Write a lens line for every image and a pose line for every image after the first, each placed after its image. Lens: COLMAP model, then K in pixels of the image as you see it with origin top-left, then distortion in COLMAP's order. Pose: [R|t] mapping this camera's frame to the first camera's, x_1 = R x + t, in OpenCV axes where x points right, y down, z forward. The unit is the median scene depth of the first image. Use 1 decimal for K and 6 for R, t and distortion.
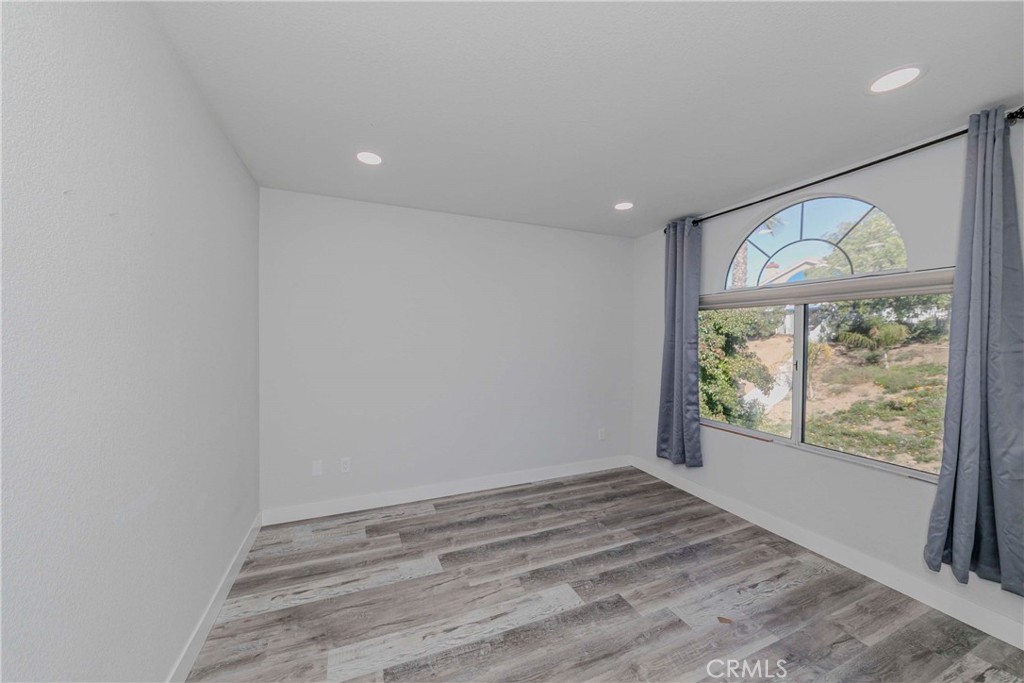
lens RADIAL K [[370.9, 0, 517.9], [0, 370.9, 341.5], [0, 0, 1]] dist [-0.004572, 0.000974]
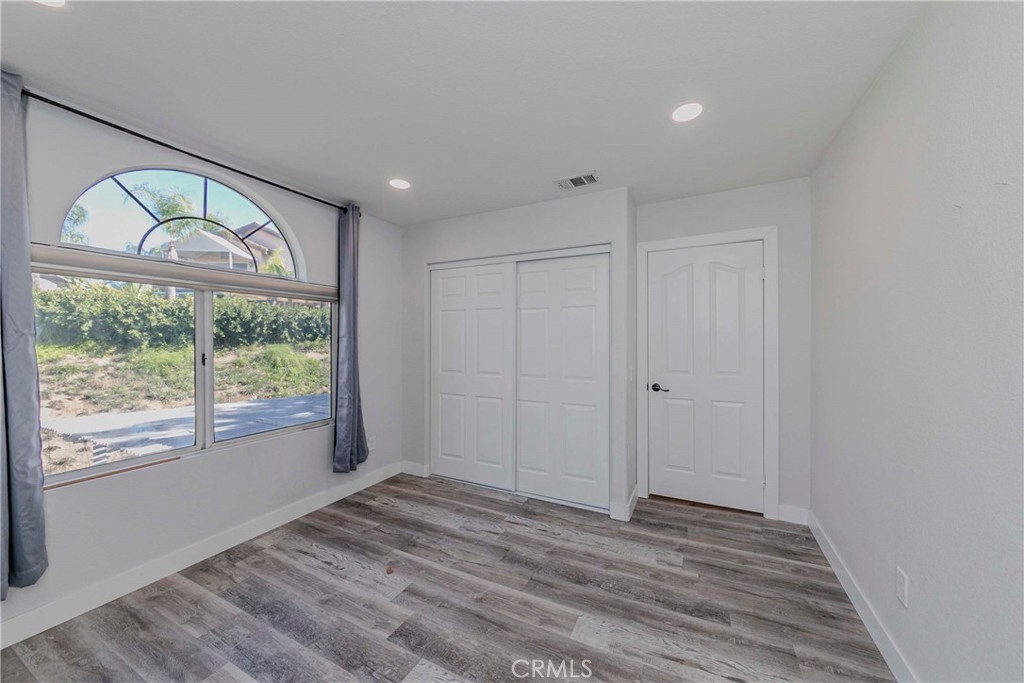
lens RADIAL K [[370.9, 0, 520.7], [0, 370.9, 340.0], [0, 0, 1]] dist [-0.004572, 0.000974]
pose [[-0.638538, -0.014220, 0.769459, -0.490146], [0.003706, 0.999761, 0.021551, 0.003130], [-0.769582, 0.016613, -0.638332, 1.170791]]
